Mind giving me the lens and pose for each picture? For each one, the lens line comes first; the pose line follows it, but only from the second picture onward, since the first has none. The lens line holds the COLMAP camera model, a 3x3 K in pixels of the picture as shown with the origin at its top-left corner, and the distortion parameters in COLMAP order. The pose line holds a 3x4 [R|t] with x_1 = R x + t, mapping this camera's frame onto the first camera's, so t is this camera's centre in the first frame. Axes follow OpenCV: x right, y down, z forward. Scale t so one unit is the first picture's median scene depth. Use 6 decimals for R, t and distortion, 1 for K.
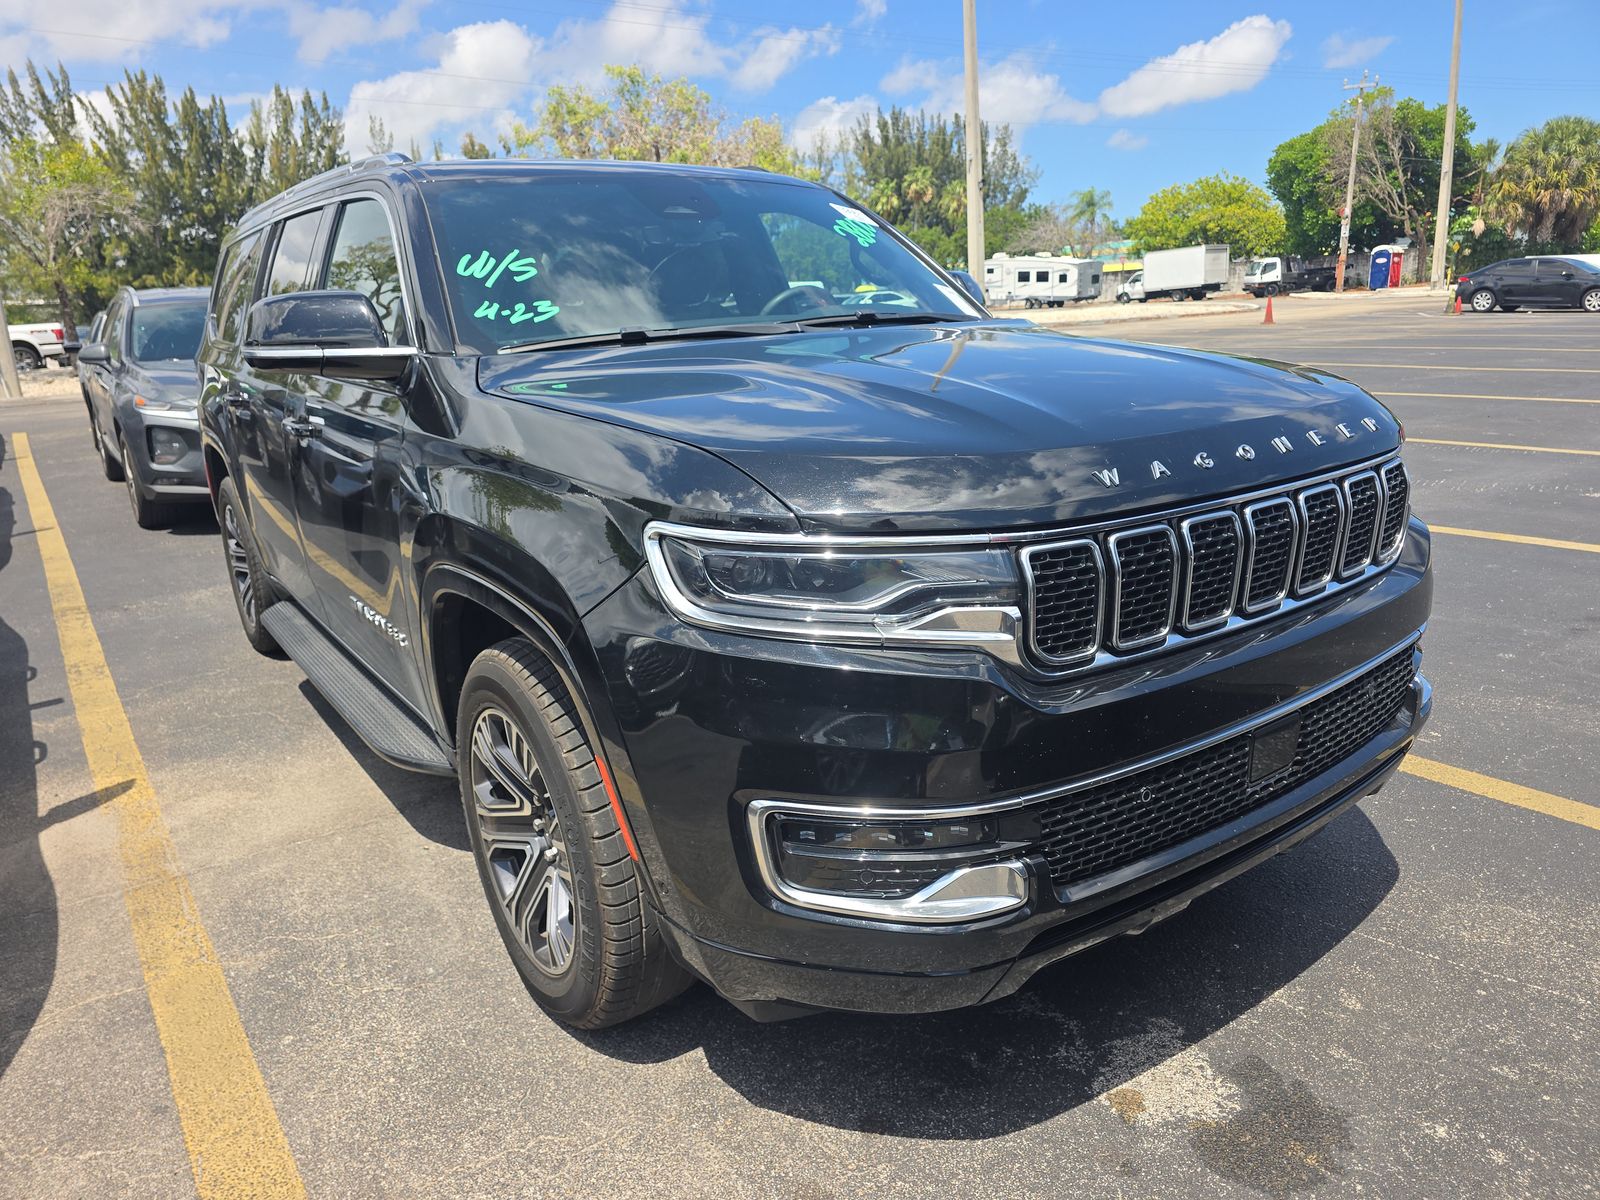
lens RADIAL K [[1076.2, 0, 801.4], [0, 1076.2, 608.0], [0, 0, 1]] dist [0.034123, -0.029953]
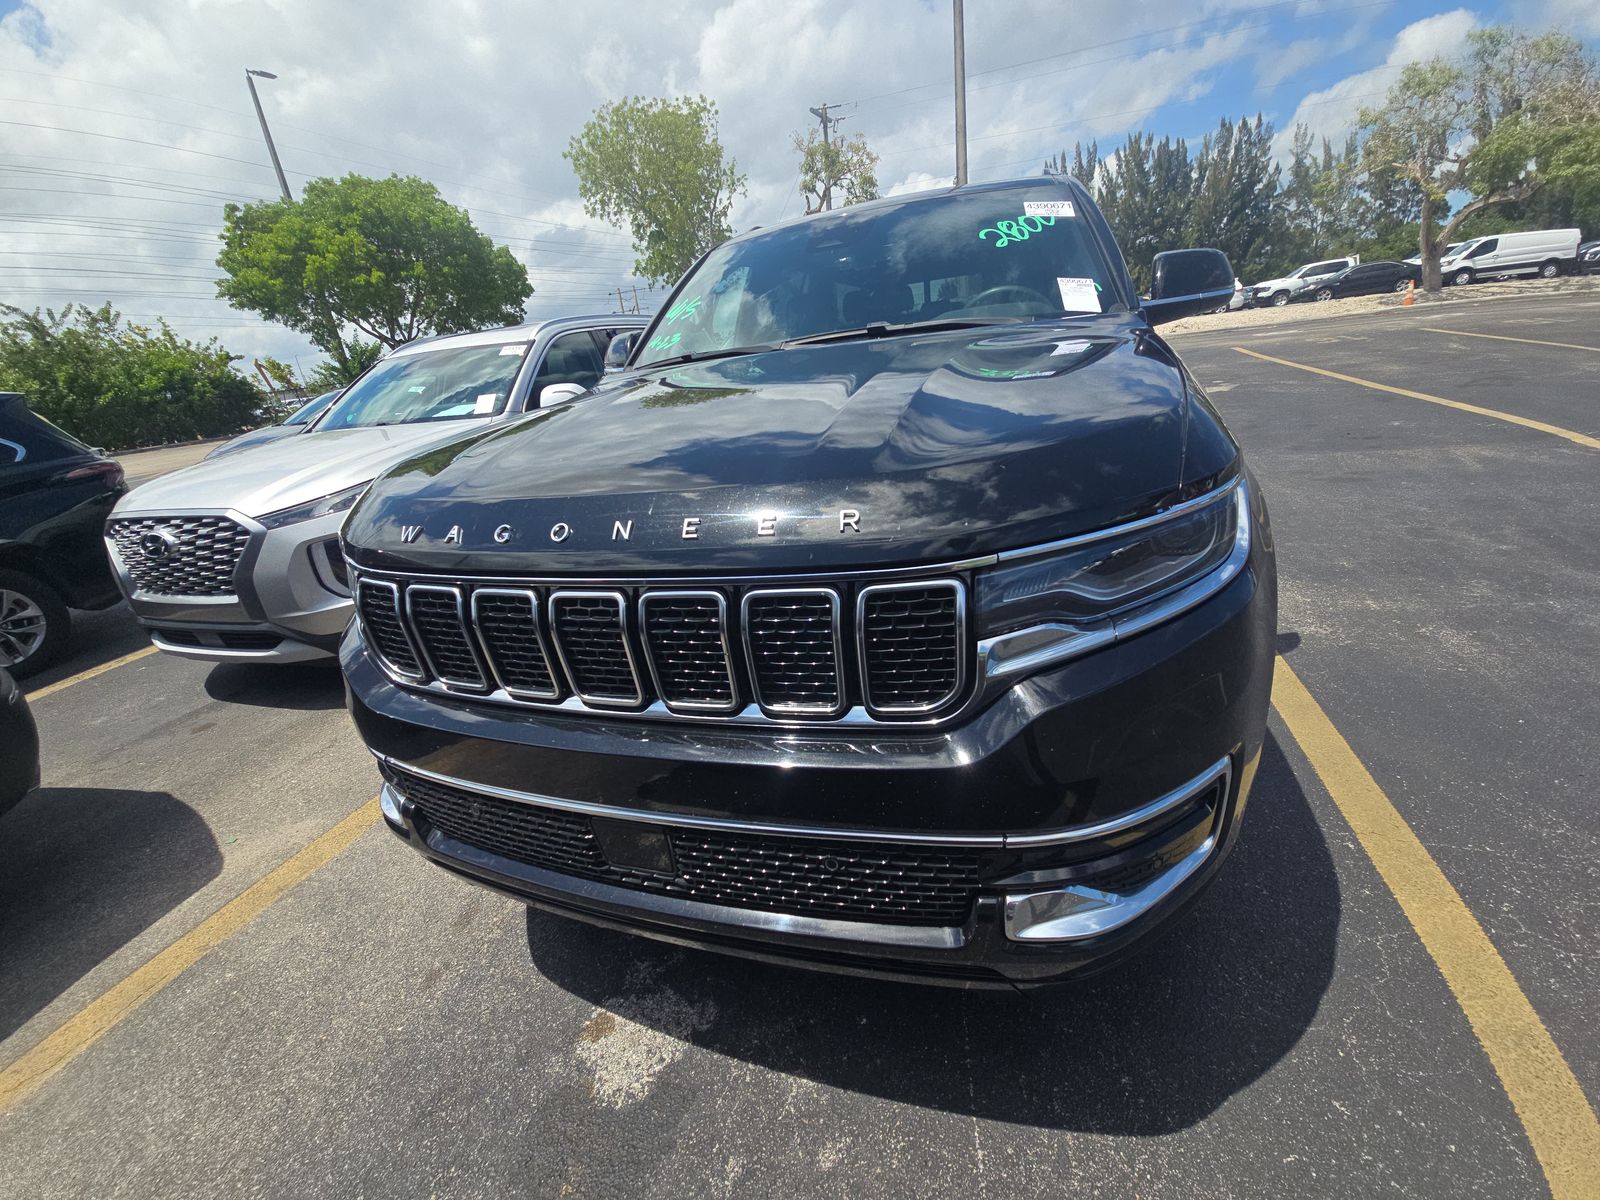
lens RADIAL K [[645.4, 0, 800.0], [0, 645.4, 600.0], [0, 0, 1]] dist [0.006940, -0.005291]
pose [[0.581028, 0.277919, -0.764963, 0.734917], [-0.135744, 0.959818, 0.245608, -0.191590], [0.802484, -0.038866, 0.595407, 0.650231]]
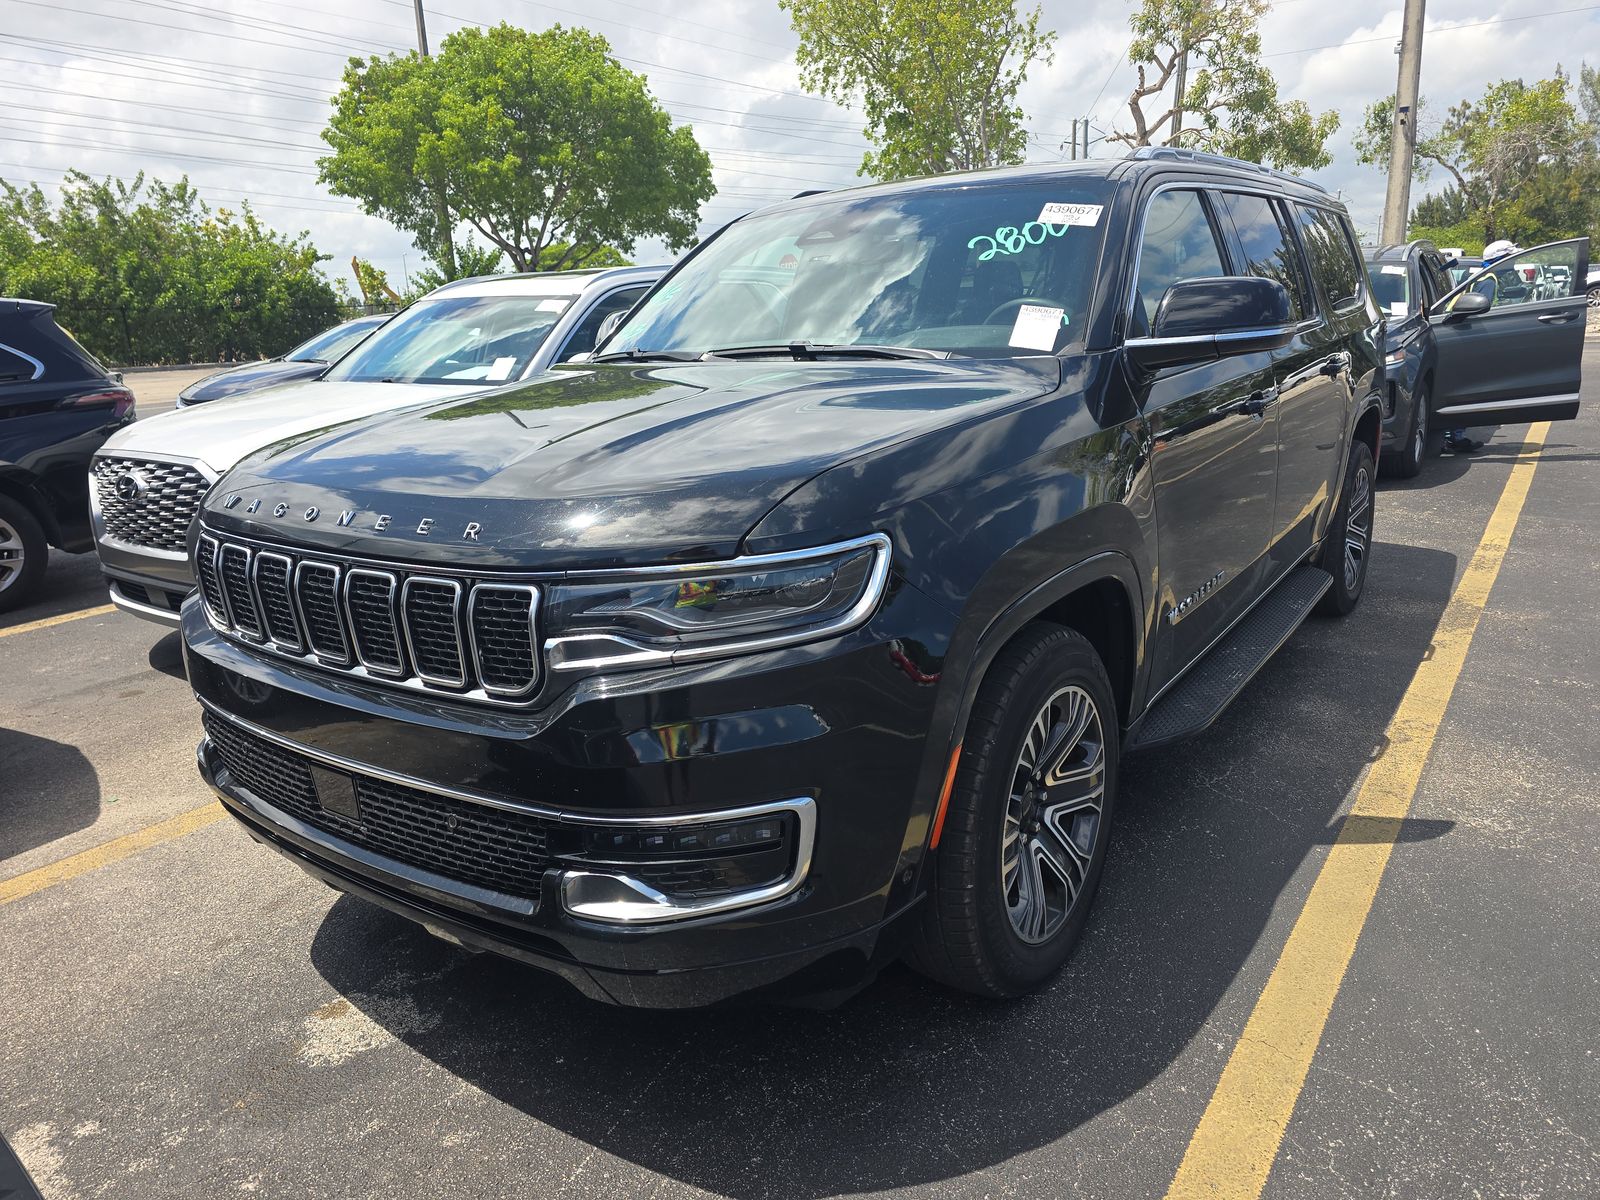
lens RADIAL K [[1076.2, 0, 801.4], [0, 1076.2, 608.0], [0, 0, 1]] dist [0.034123, -0.029953]
pose [[0.318478, 0.283609, -0.904510, 1.244568], [-0.231557, 0.948564, 0.215891, -0.316317], [0.919213, 0.140689, 0.367768, 0.827188]]
